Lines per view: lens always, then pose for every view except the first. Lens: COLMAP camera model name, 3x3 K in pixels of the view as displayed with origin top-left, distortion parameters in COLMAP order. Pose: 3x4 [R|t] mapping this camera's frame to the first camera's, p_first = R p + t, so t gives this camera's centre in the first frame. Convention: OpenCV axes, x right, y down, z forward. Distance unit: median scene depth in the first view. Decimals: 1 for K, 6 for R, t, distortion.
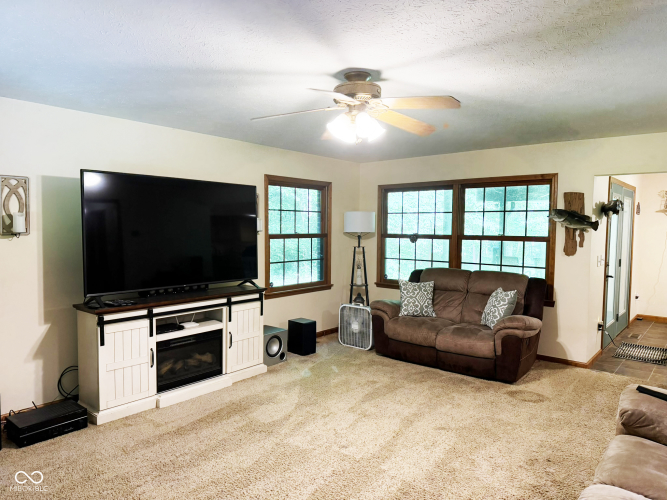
lens RADIAL K [[475.1, 0, 334.1], [0, 475.1, 245.2], [0, 0, 1]] dist [0.075305, -0.090531]
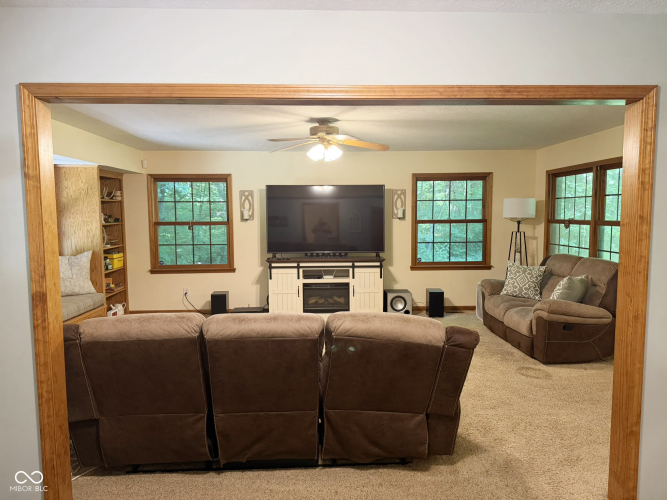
lens RADIAL K [[475.1, 0, 332.9], [0, 475.1, 253.9], [0, 0, 1]] dist [0.075305, -0.090531]
pose [[0.651494, 0.052723, -0.756820, 0.862520], [-0.020005, 0.998429, 0.052334, 0.006981], [0.758390, -0.018955, 0.651525, -0.014365]]
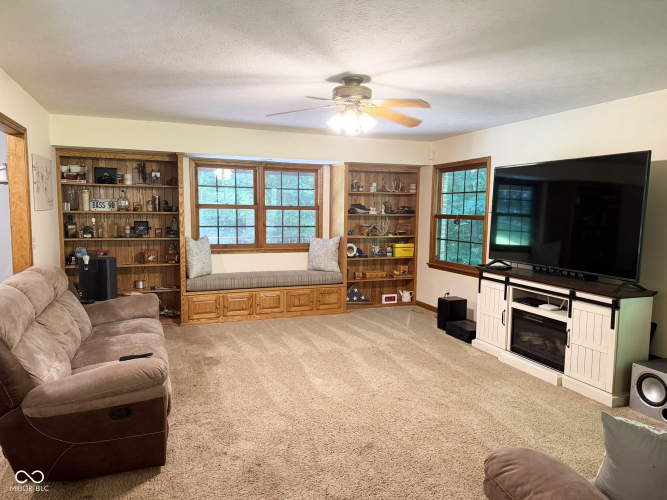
lens RADIAL K [[475.1, 0, 334.1], [0, 475.1, 248.8], [0, 0, 1]] dist [0.075305, -0.090531]
pose [[-0.489299, 0.053127, -0.870496, 0.755747], [-0.065061, 0.993138, 0.097182, -0.022418], [0.869686, 0.104187, -0.482485, 1.040946]]
